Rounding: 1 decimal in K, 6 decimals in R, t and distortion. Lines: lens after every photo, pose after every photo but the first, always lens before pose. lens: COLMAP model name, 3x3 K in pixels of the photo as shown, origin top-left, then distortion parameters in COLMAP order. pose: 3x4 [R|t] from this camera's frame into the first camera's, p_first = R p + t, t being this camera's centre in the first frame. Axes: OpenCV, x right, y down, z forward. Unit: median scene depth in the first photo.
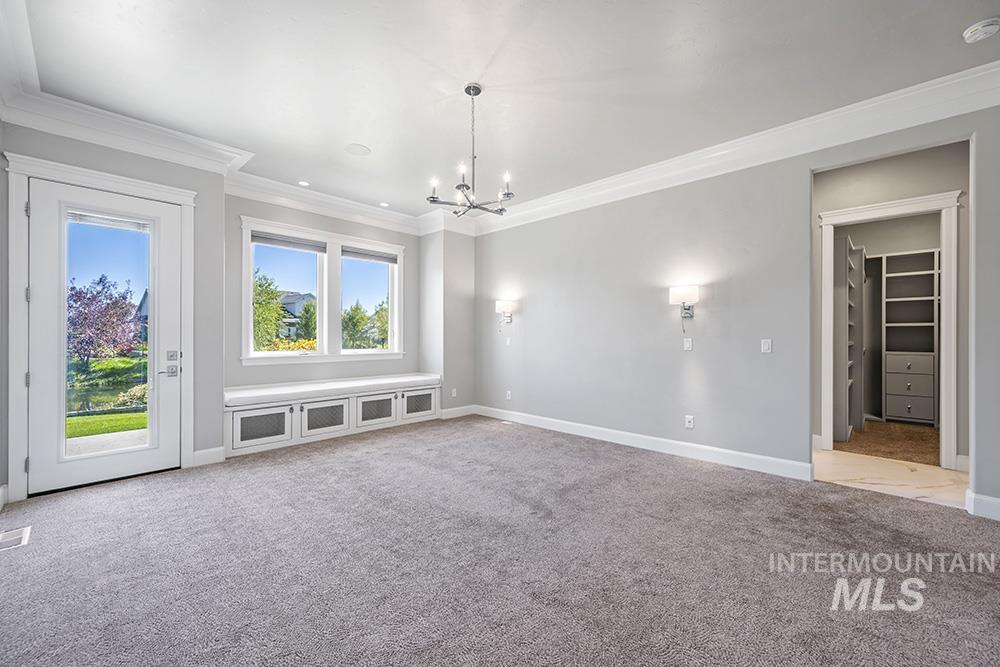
lens RADIAL K [[405.8, 0, 495.4], [0, 405.8, 331.9], [0, 0, 1]] dist [0.001766, -0.000117]
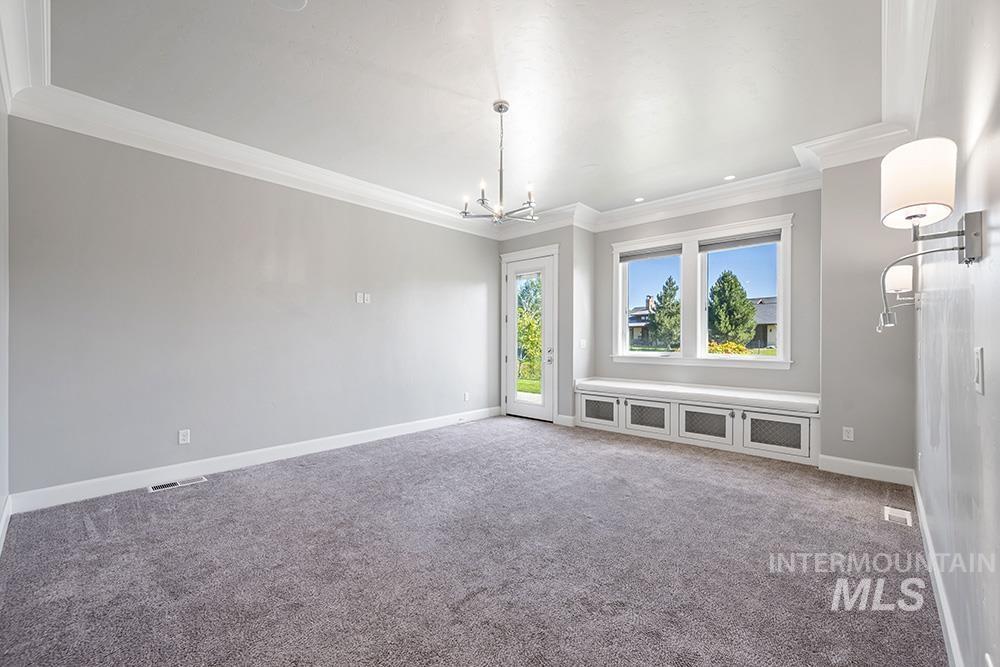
lens RADIAL K [[405.8, 0, 494.2], [0, 405.8, 339.8], [0, 0, 1]] dist [0.001766, -0.000117]
pose [[0.008855, 0.008697, -0.999923, 0.611581], [0.013908, 0.999864, 0.008820, -0.002621], [0.999864, -0.013985, 0.008733, 0.584469]]
